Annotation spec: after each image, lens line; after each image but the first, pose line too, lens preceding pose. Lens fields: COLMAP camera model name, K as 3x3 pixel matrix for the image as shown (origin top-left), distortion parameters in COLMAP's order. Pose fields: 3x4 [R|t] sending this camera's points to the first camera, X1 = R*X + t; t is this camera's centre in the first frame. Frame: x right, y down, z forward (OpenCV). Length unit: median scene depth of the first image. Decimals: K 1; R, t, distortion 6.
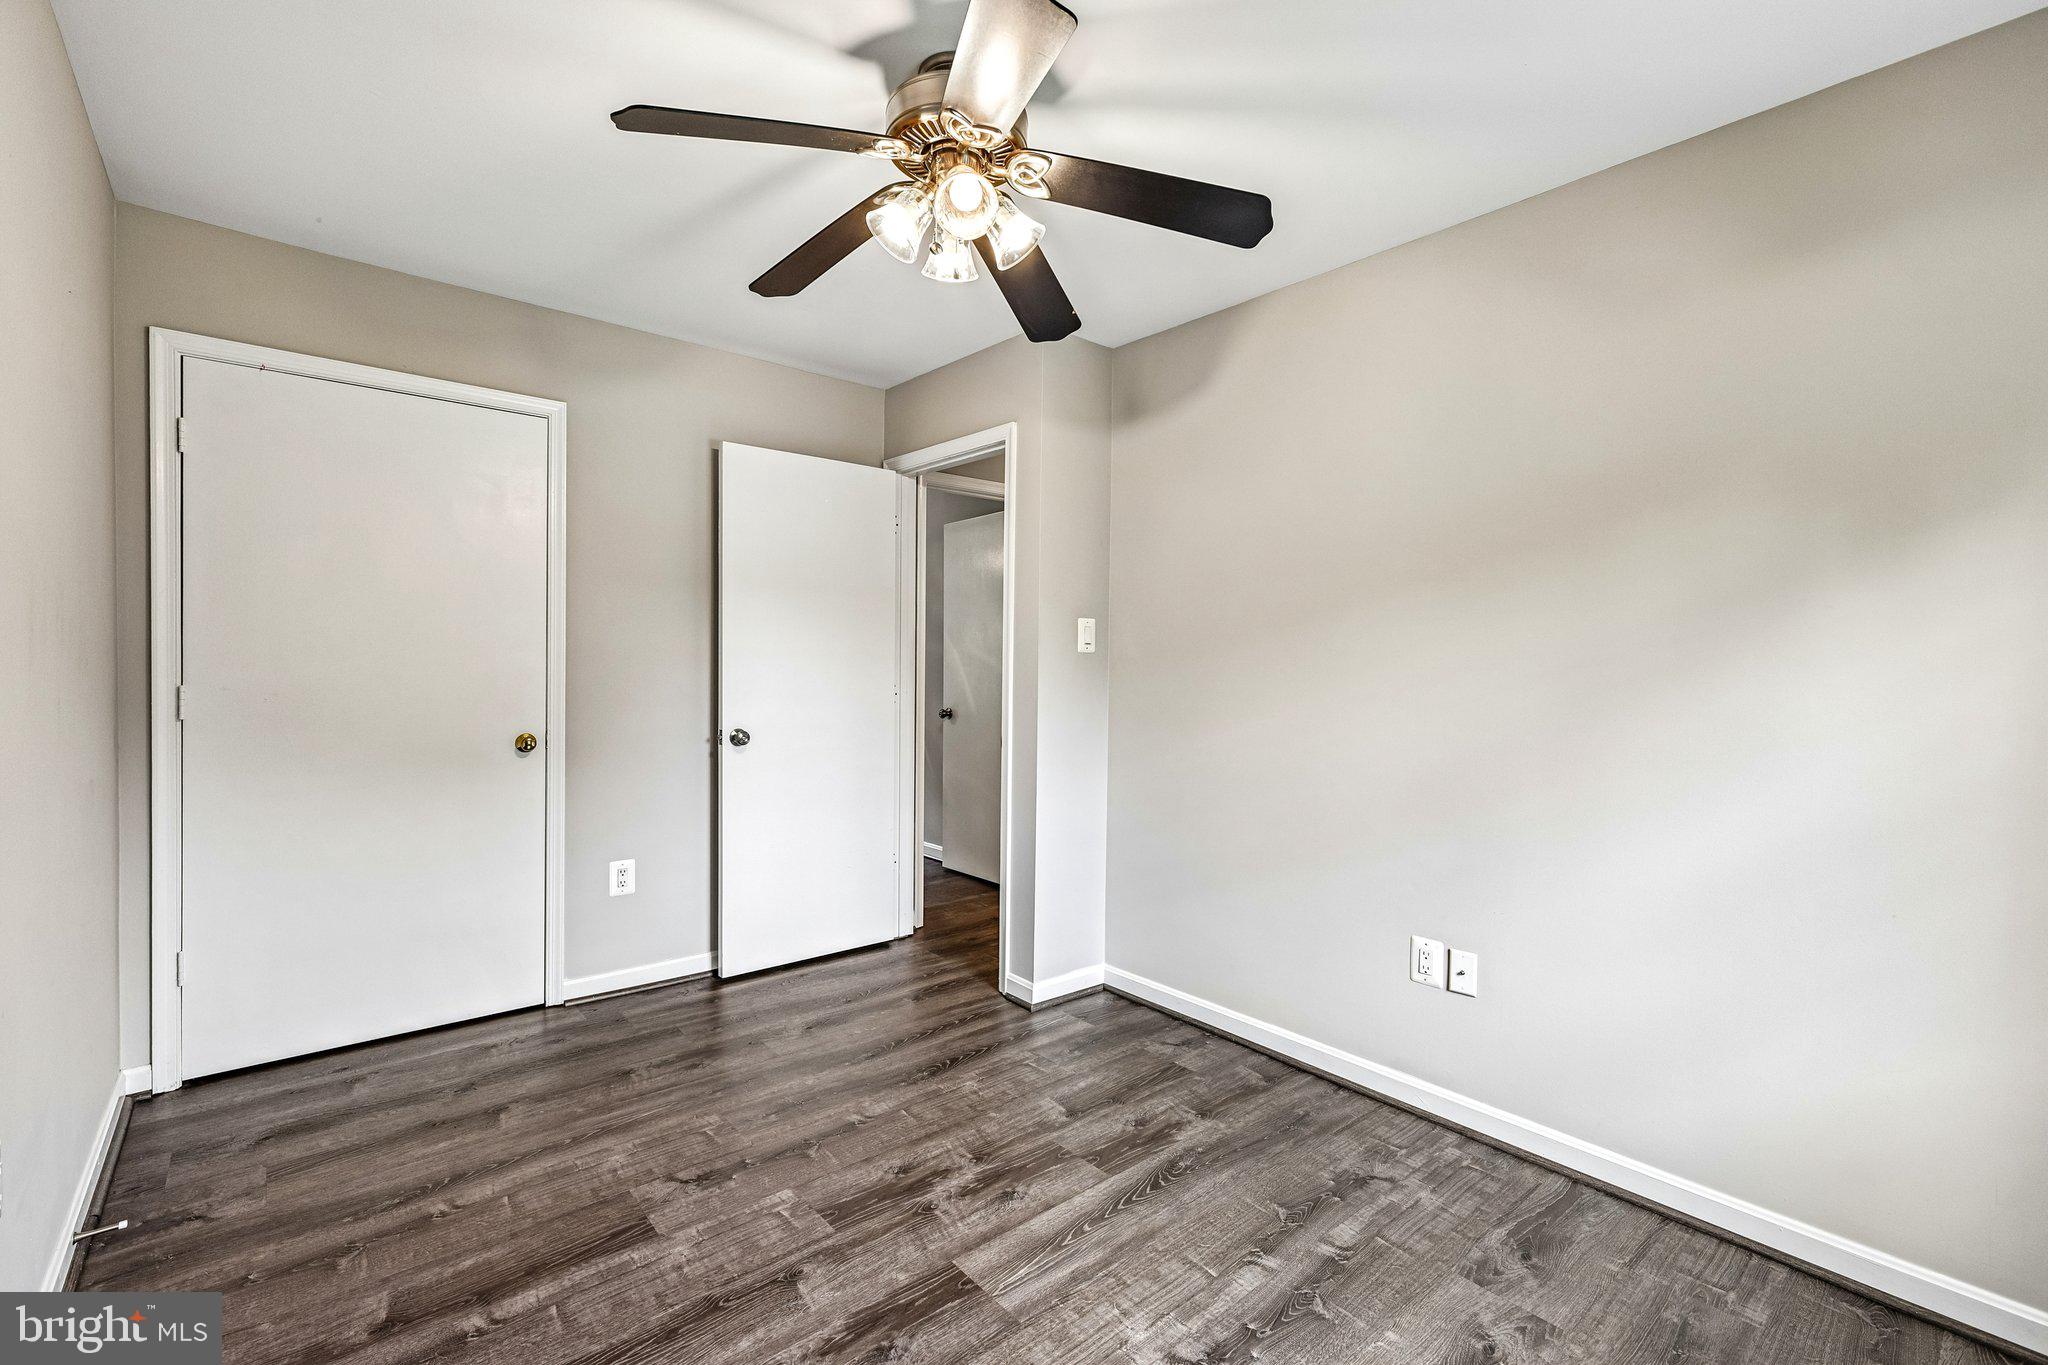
lens RADIAL K [[890.9, 0, 1011.2], [0, 890.9, 667.5], [0, 0, 1]] dist [0.005176, -0.000409]
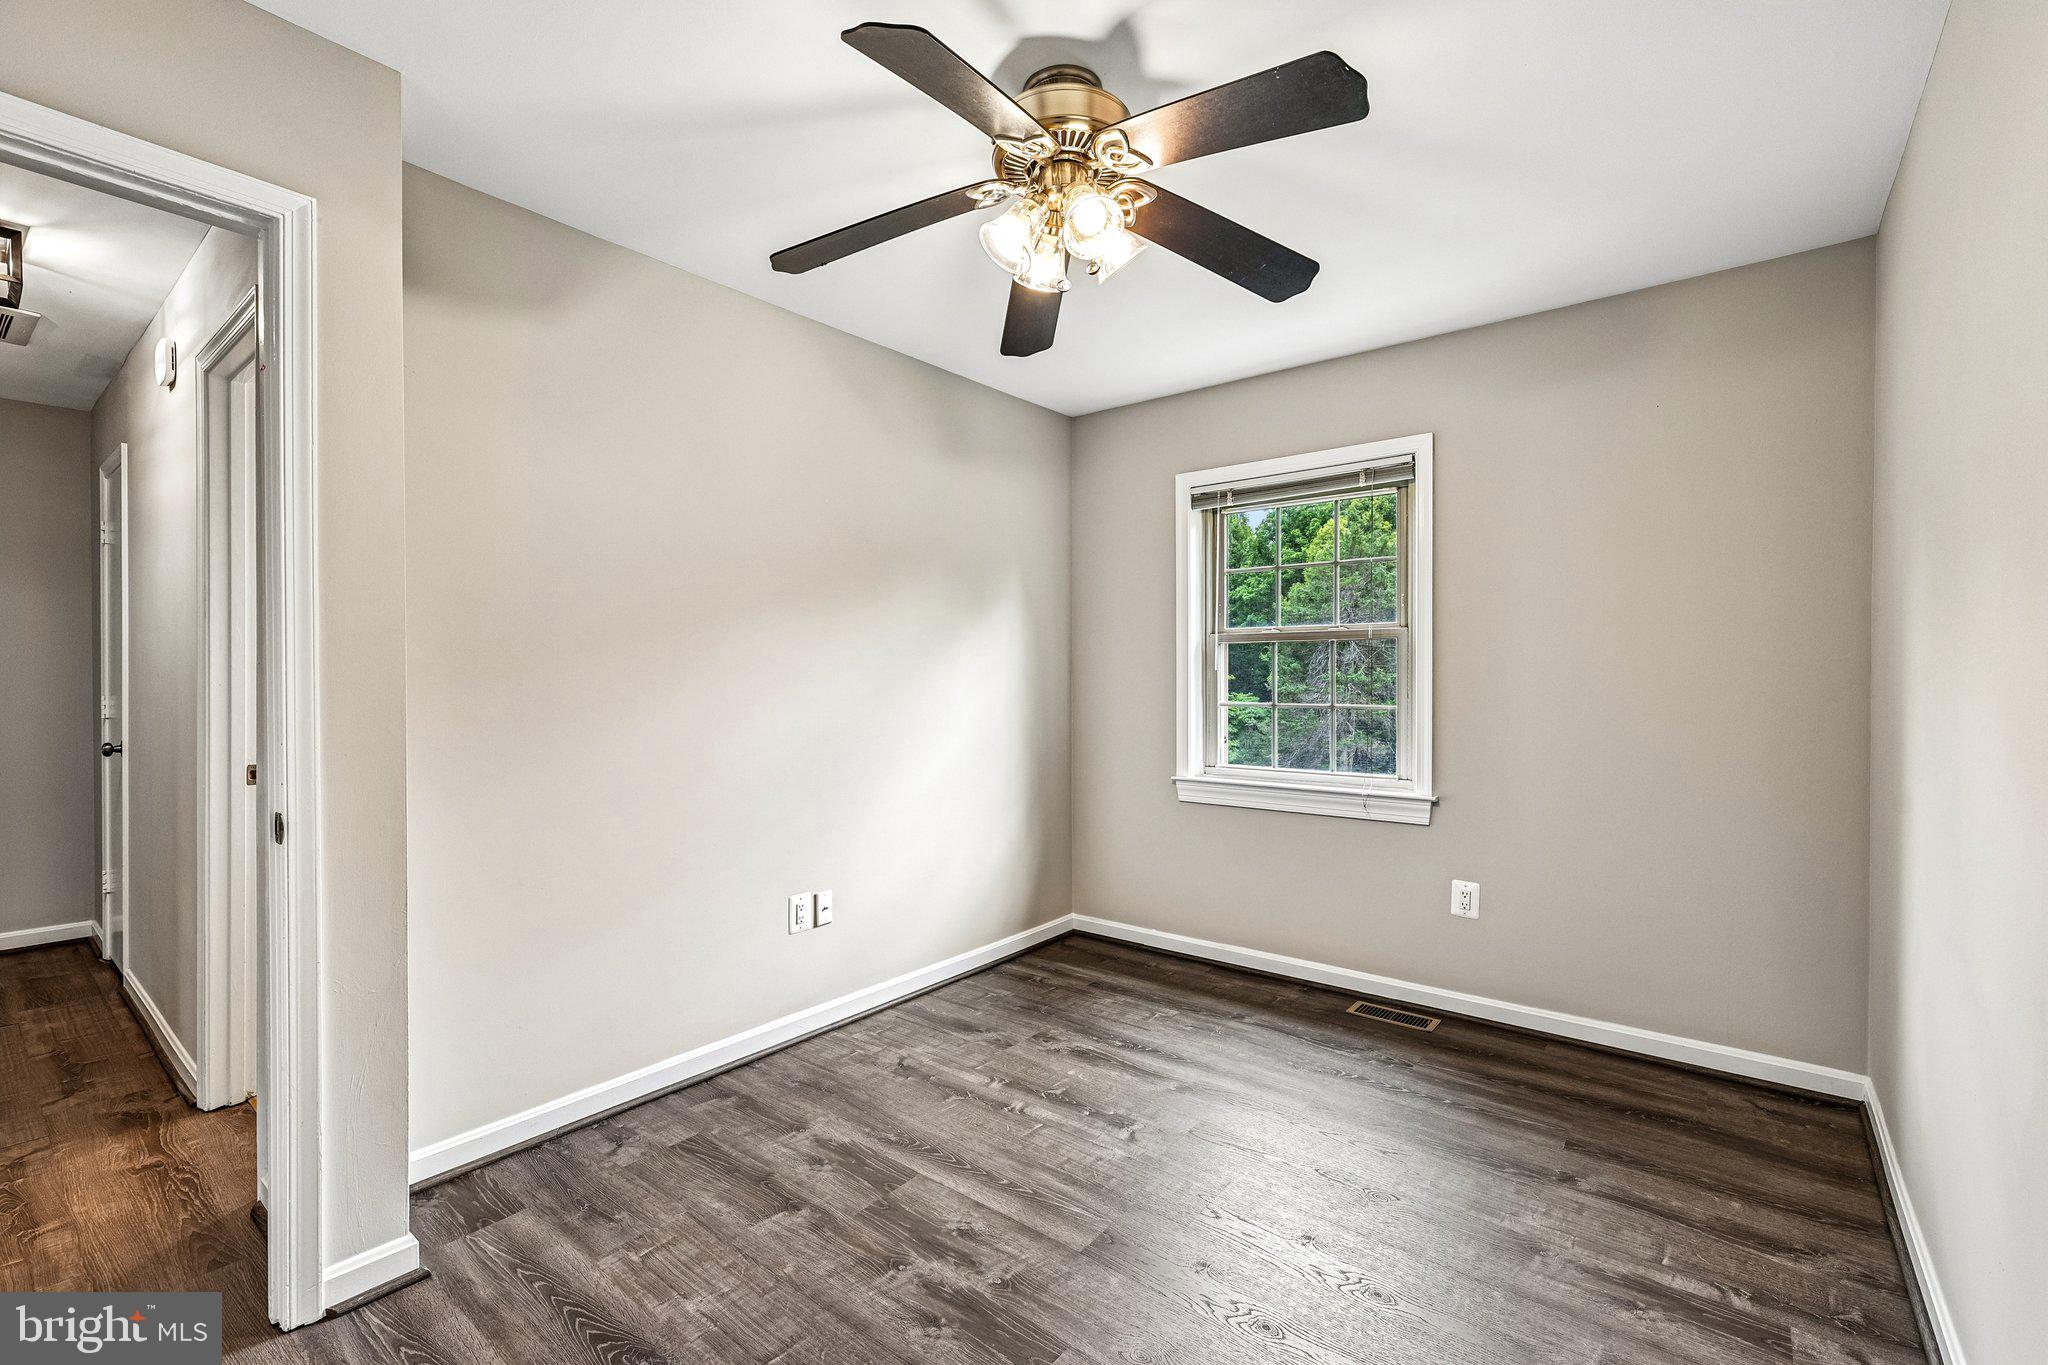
lens RADIAL K [[890.9, 0, 1035.4], [0, 890.9, 679.3], [0, 0, 1]] dist [0.005176, -0.000409]
pose [[-0.198626, -0.021137, 0.979847, -0.968851], [0.003541, 0.999745, 0.022284, -0.015900], [-0.980069, 0.007896, -0.198501, 1.153832]]
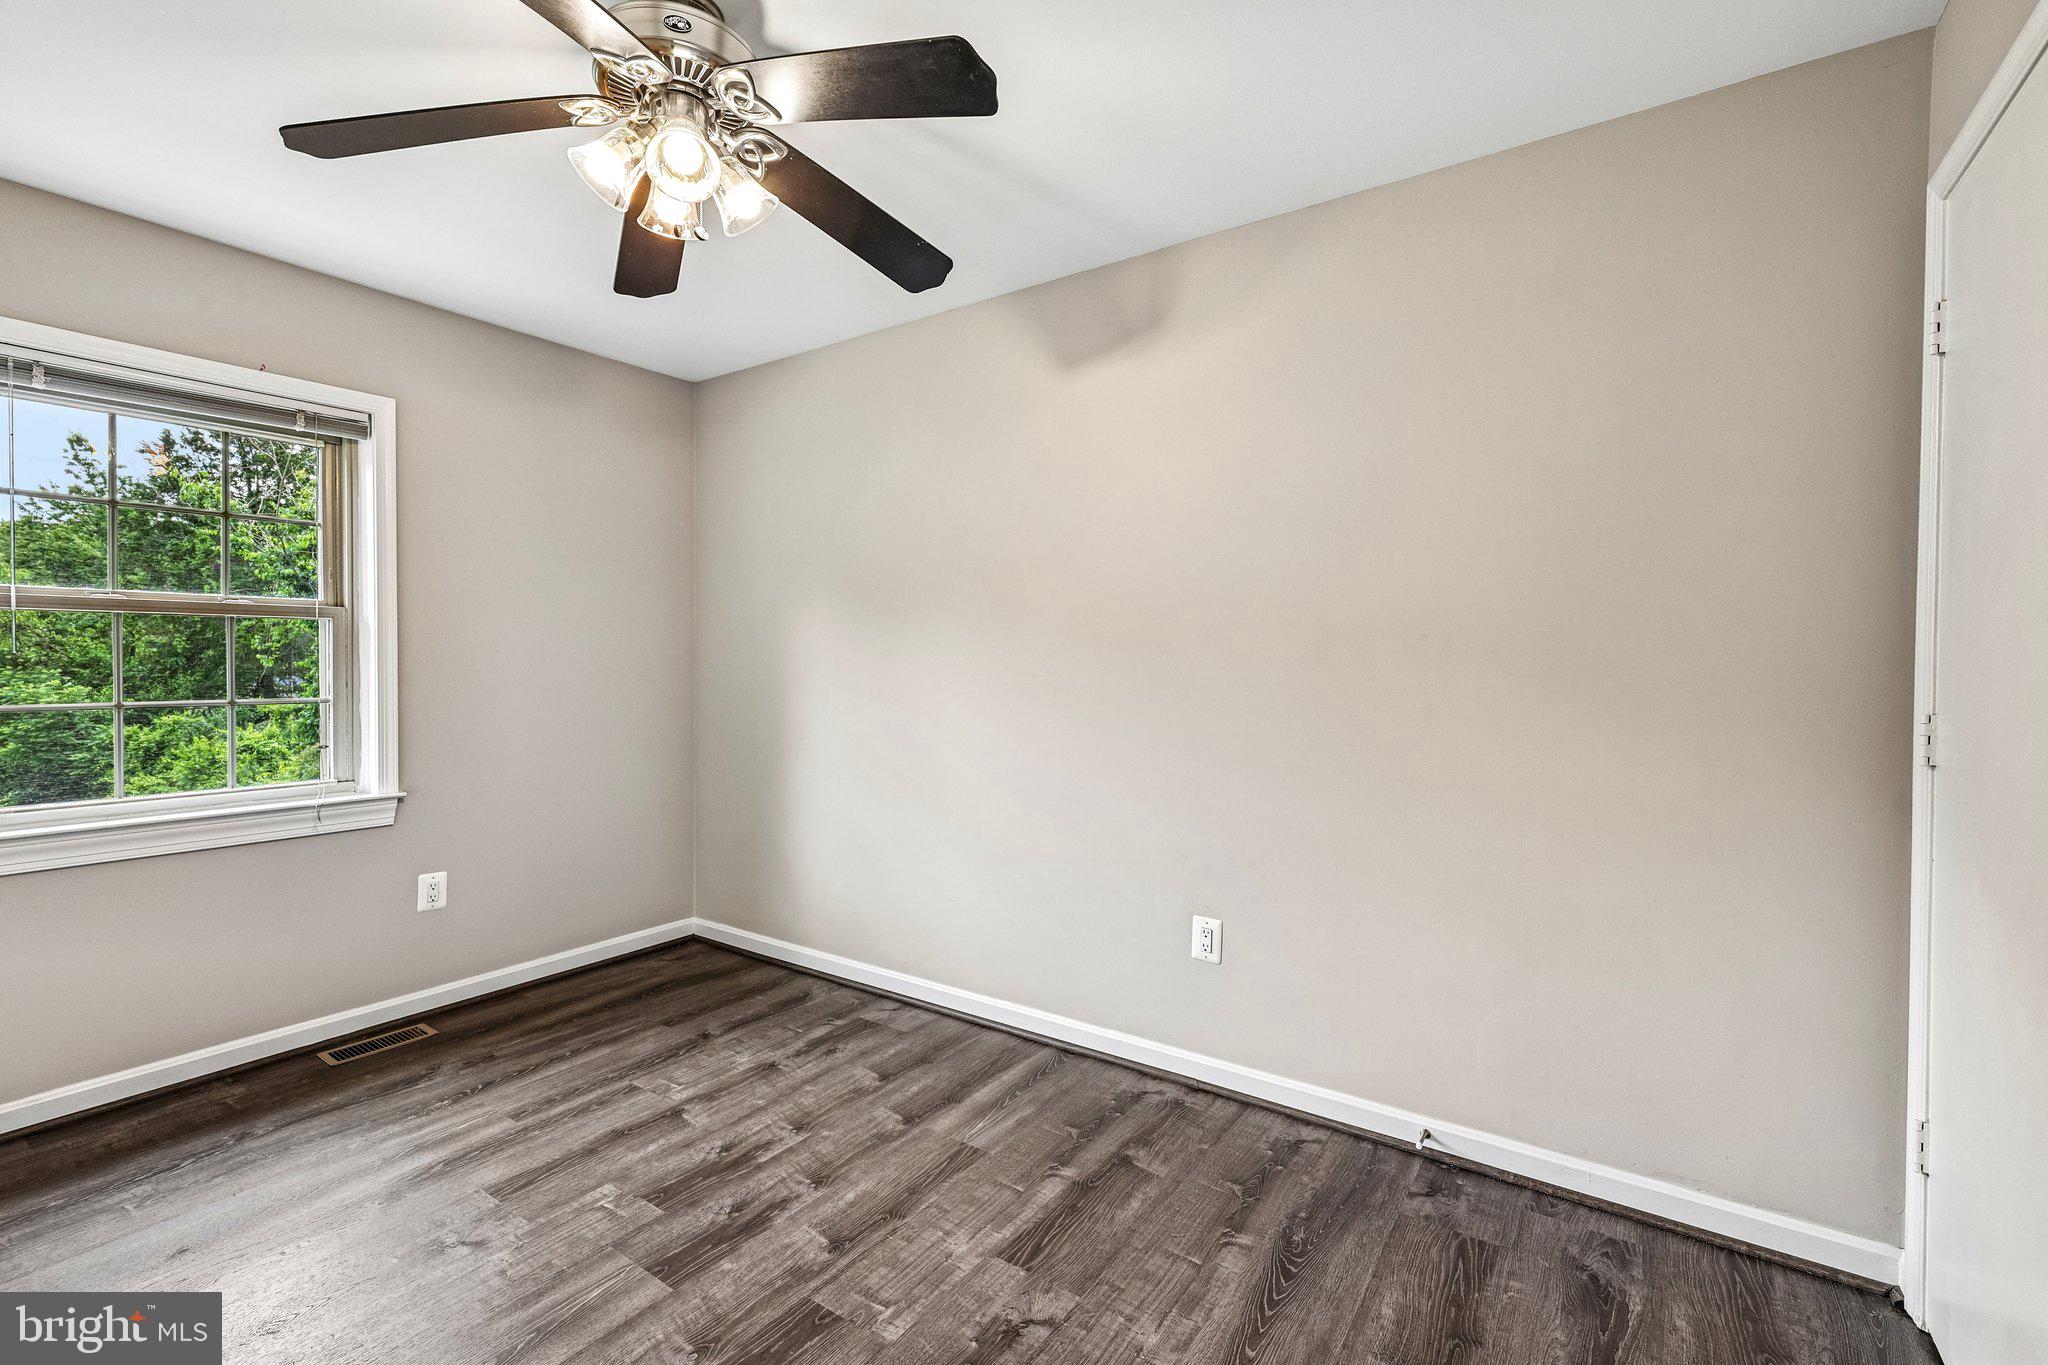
lens RADIAL K [[890.9, 0, 1015.8], [0, 890.9, 677.7], [0, 0, 1]] dist [0.005176, -0.000409]
pose [[-0.965262, -0.014312, -0.260892, -0.148408], [-0.020207, 0.999597, 0.019925, -0.009730], [0.260501, 0.024505, -0.965162, 1.841497]]
